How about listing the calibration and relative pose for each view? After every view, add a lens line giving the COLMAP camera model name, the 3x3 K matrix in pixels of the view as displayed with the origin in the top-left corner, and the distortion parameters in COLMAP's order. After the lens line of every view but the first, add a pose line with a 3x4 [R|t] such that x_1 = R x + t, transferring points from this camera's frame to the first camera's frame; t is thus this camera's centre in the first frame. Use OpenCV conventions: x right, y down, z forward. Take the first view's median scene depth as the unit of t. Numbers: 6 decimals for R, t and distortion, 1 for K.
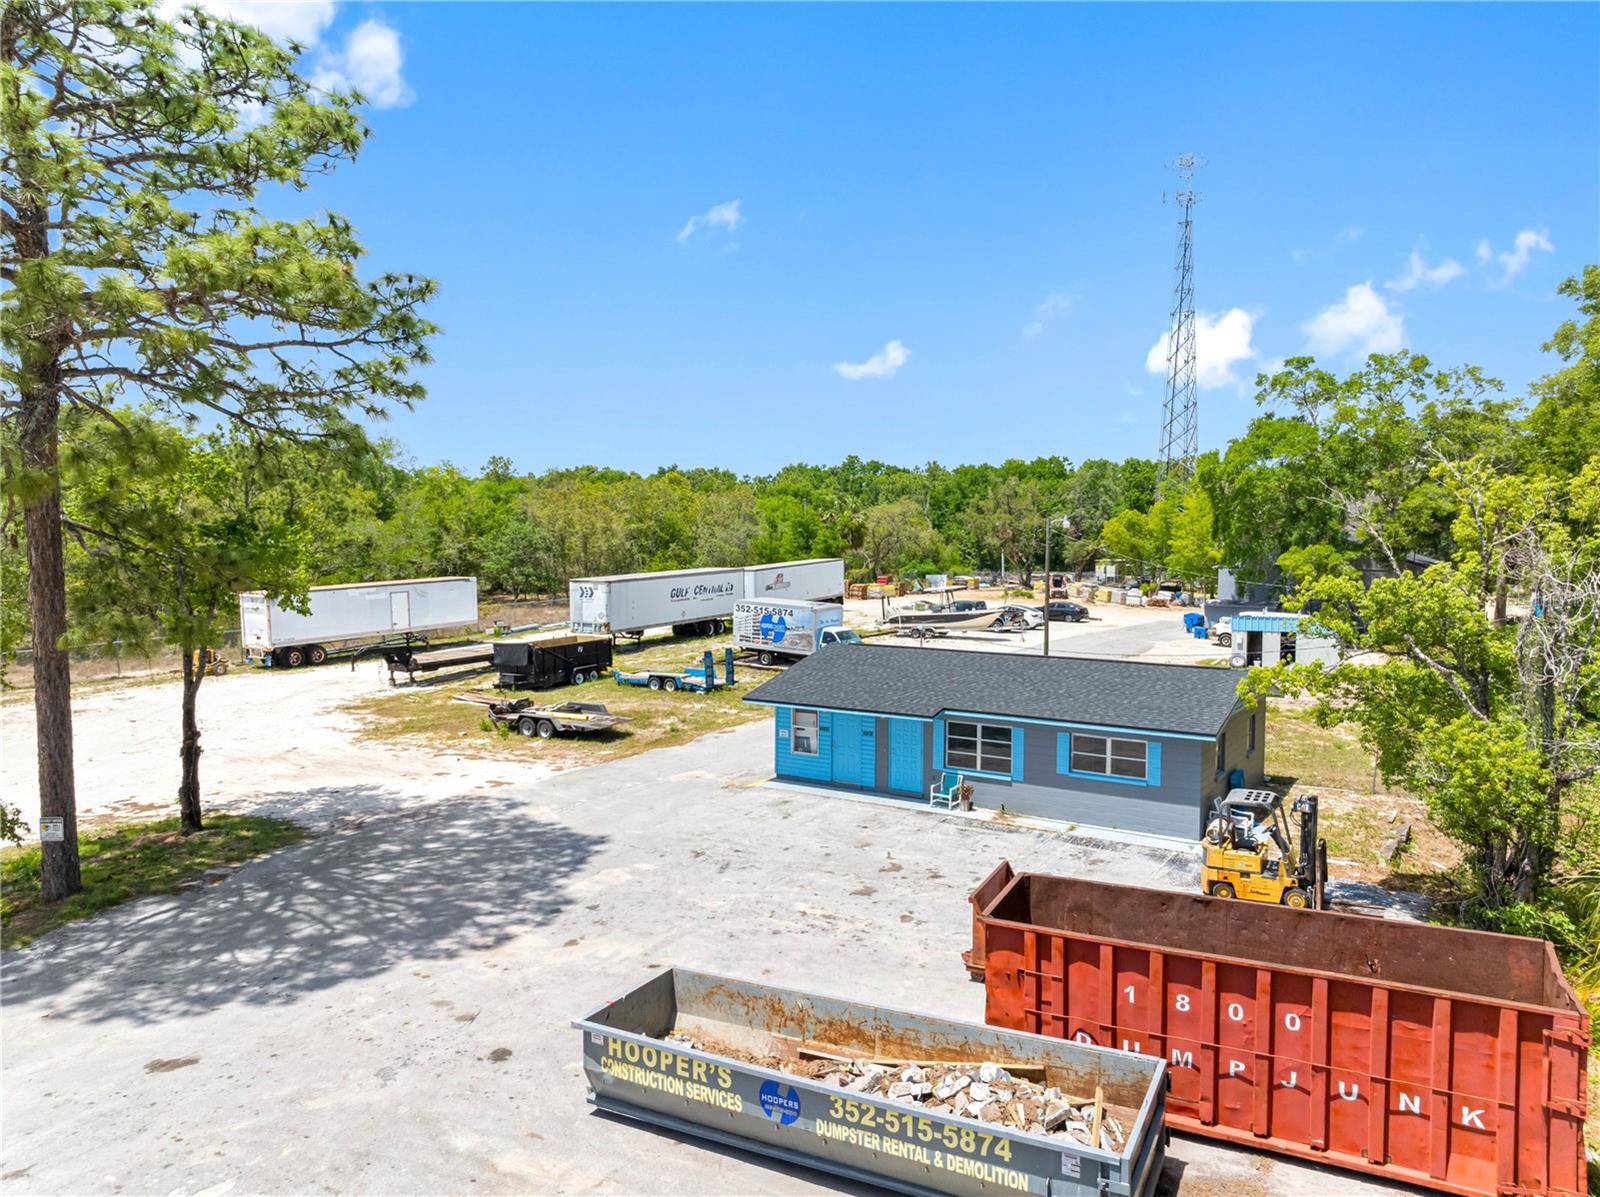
lens RADIAL K [[1121.9, 0, 802.5], [0, 1121.9, 597.1], [0, 0, 1]] dist [-0.007260, 0.007156]
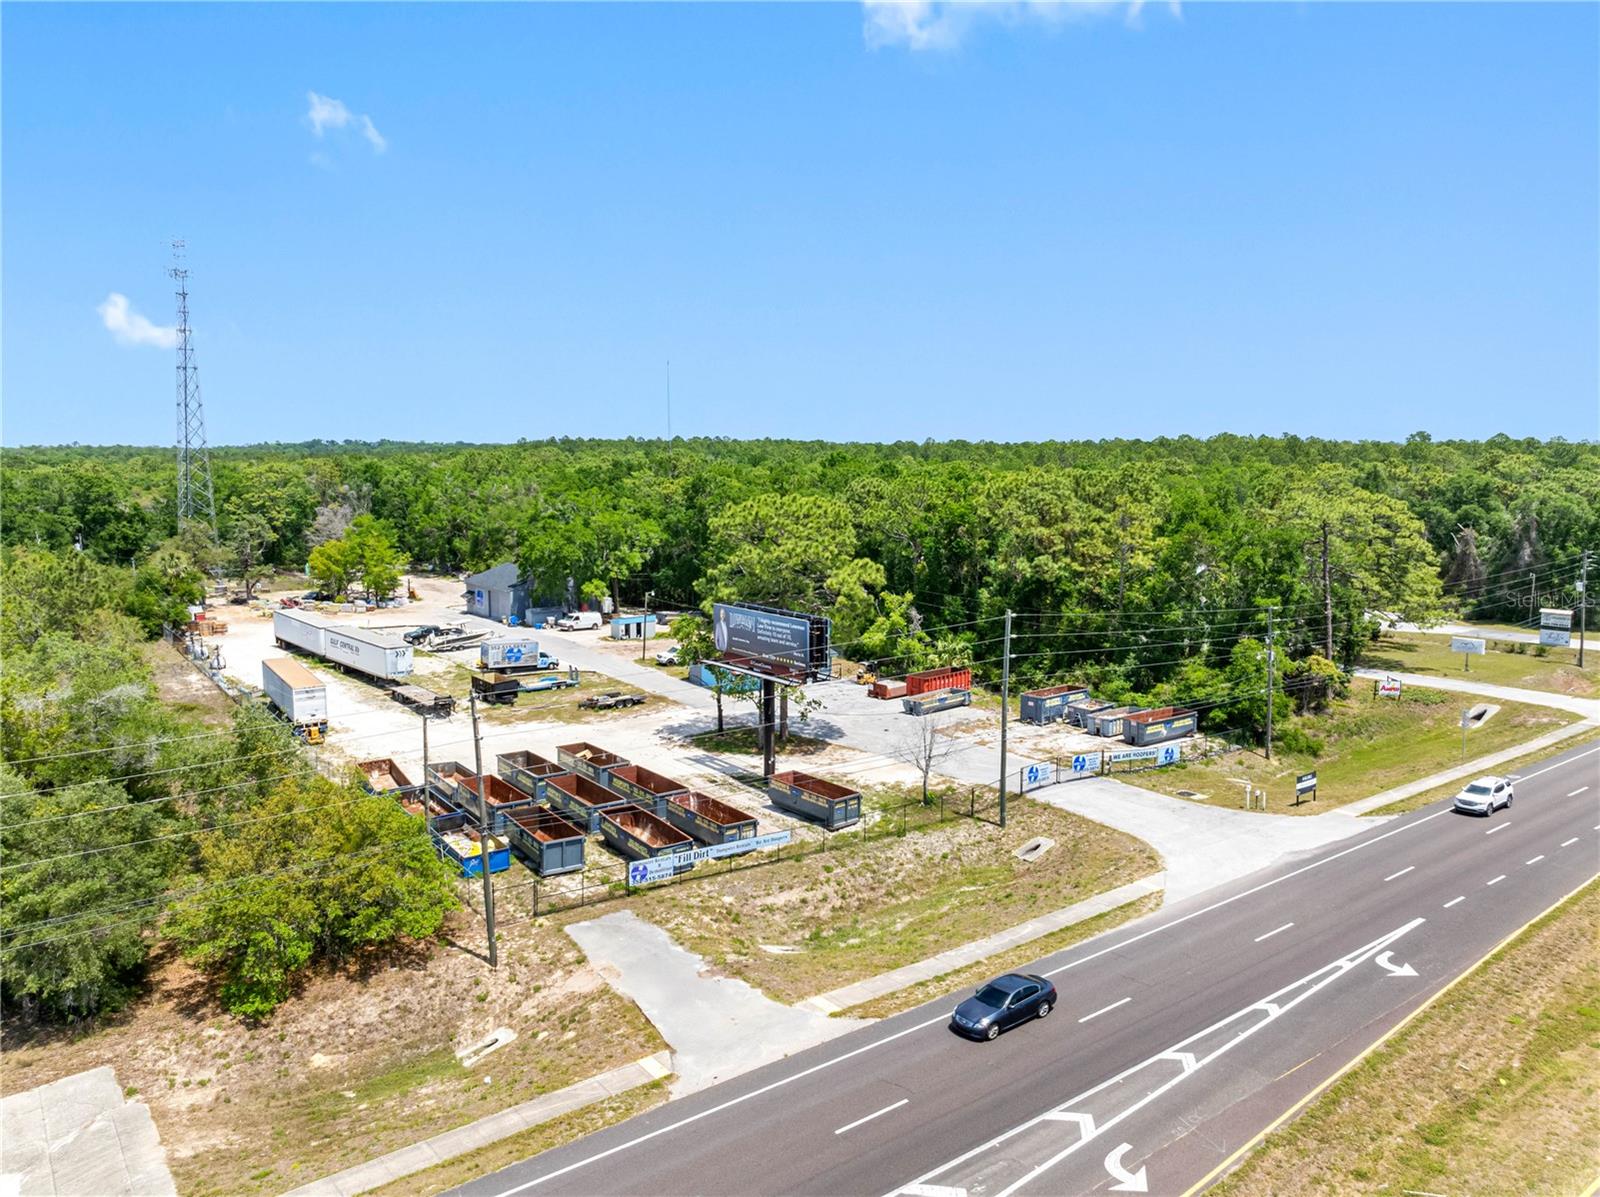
lens RADIAL K [[1137.7, 0, 794.7], [0, 1137.7, 560.2], [0, 0, 1]] dist [0.037708, -0.077343]
pose [[0.342634, -0.083481, 0.935753, -4.125797], [0.054603, 0.996130, 0.068874, -0.600696], [-0.937881, 0.027496, 0.345866, -0.422986]]
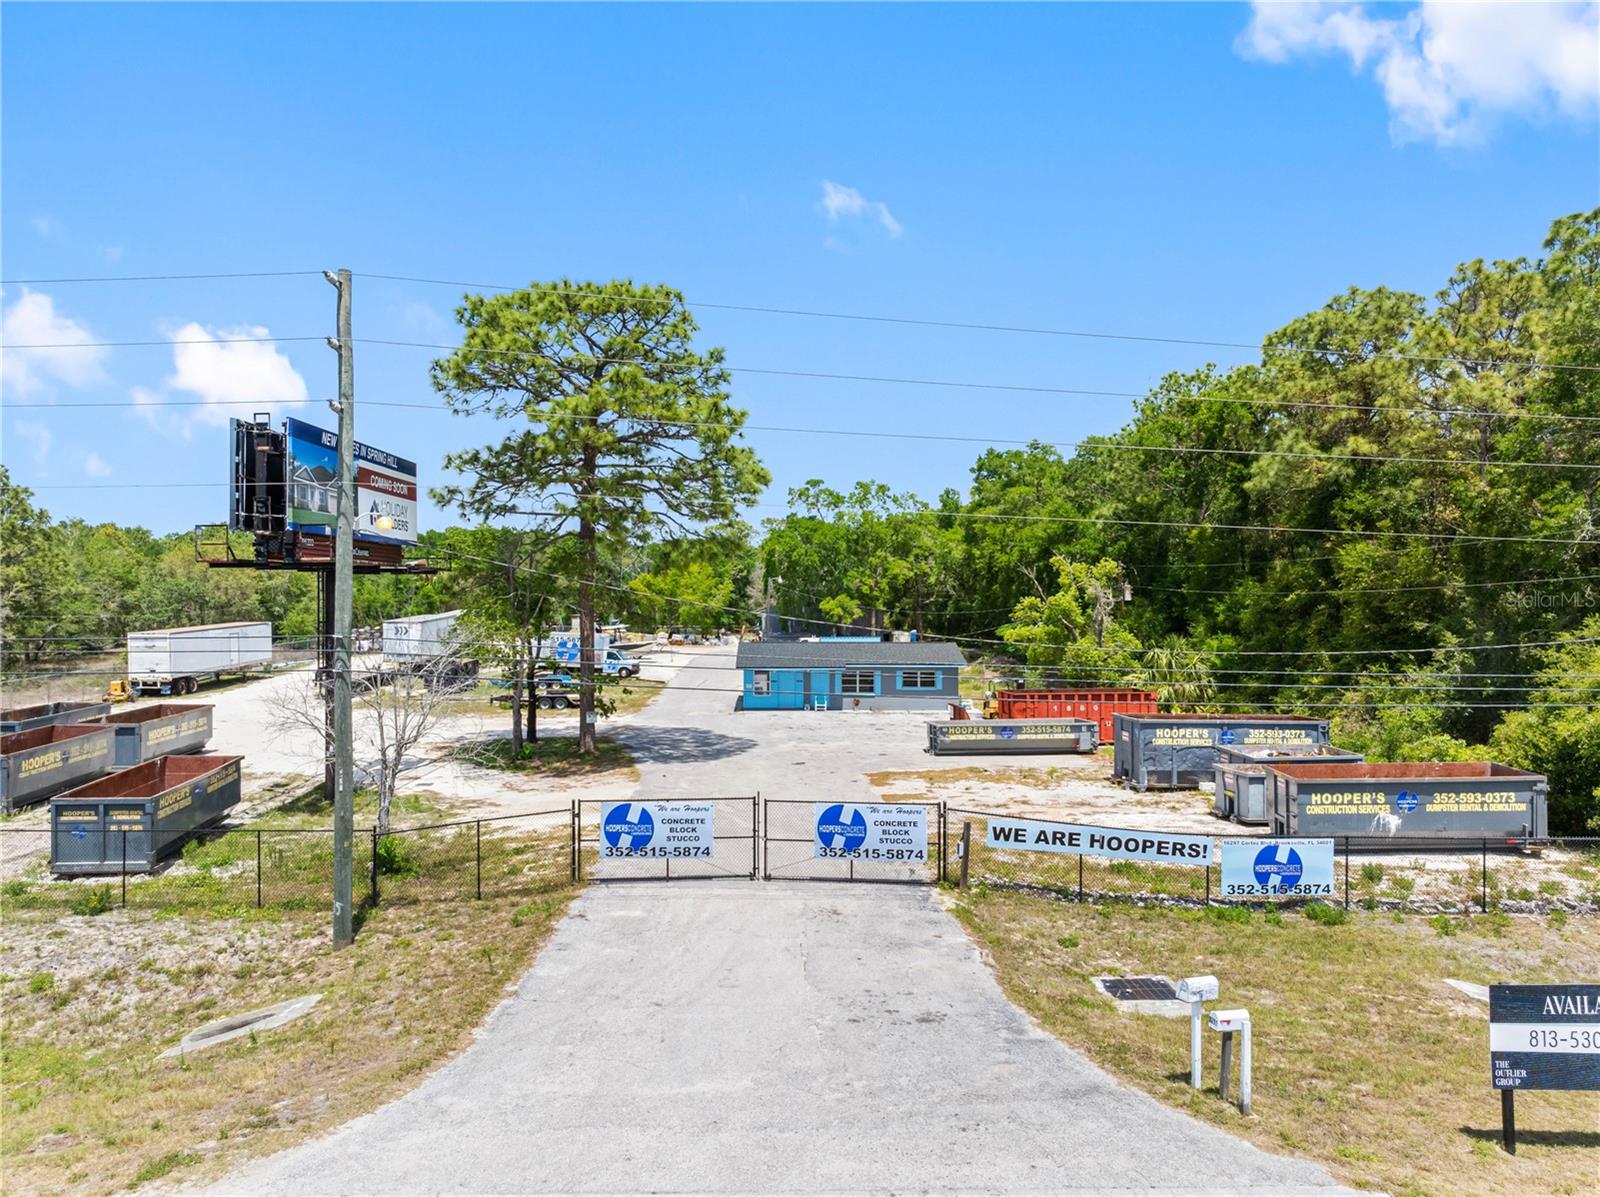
lens RADIAL K [[1130.2, 0, 795.3], [0, 1130.2, 599.0], [0, 0, 1]] dist [-0.005156, 0.005181]
pose [[0.827612, 0.000593, 0.561300, -1.427390], [0.031310, 0.998394, -0.047221, 0.091632], [-0.560426, 0.056655, 0.826264, -0.898676]]
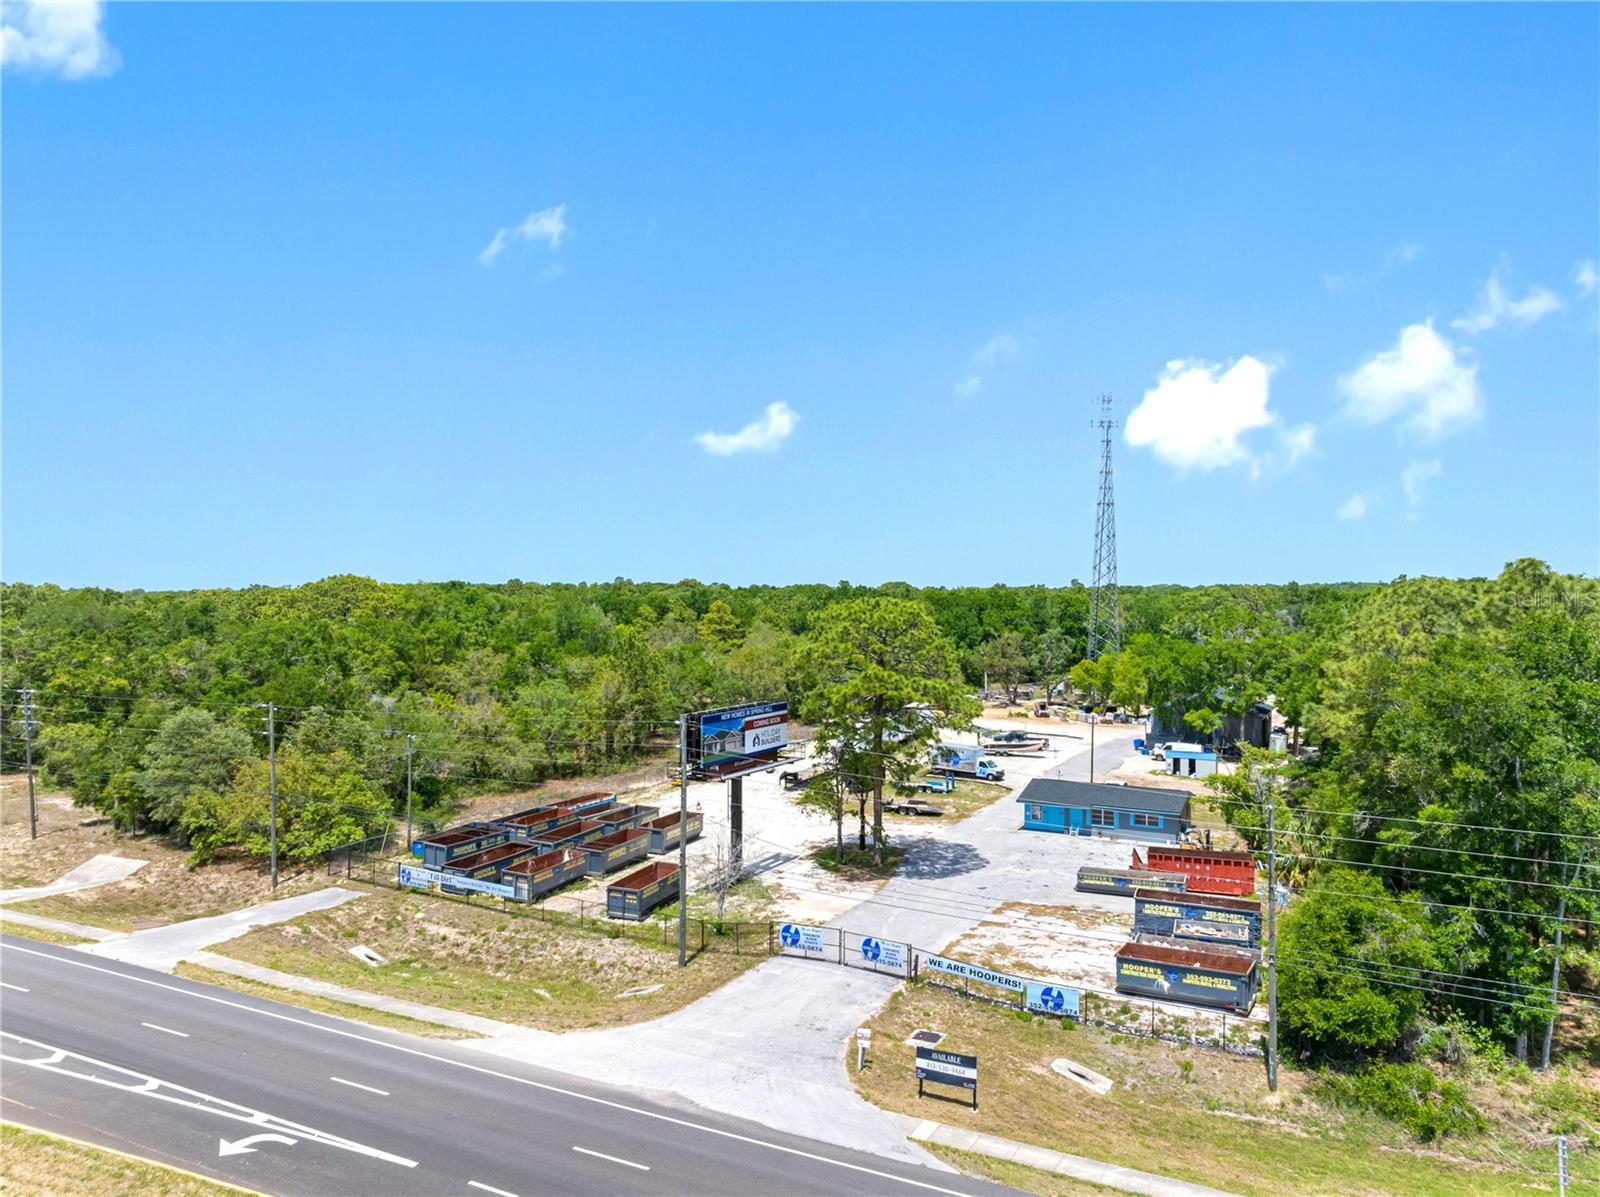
lens RADIAL K [[1124.6, 0, 800.0], [0, 1124.6, 598.5], [0, 0, 1]] dist [-0.000929, -0.009724]
pose [[0.995740, 0.002289, 0.092177, -1.179188], [0.002687, 0.998546, -0.053832, -0.371864], [-0.092166, 0.053850, 0.994286, -2.495231]]
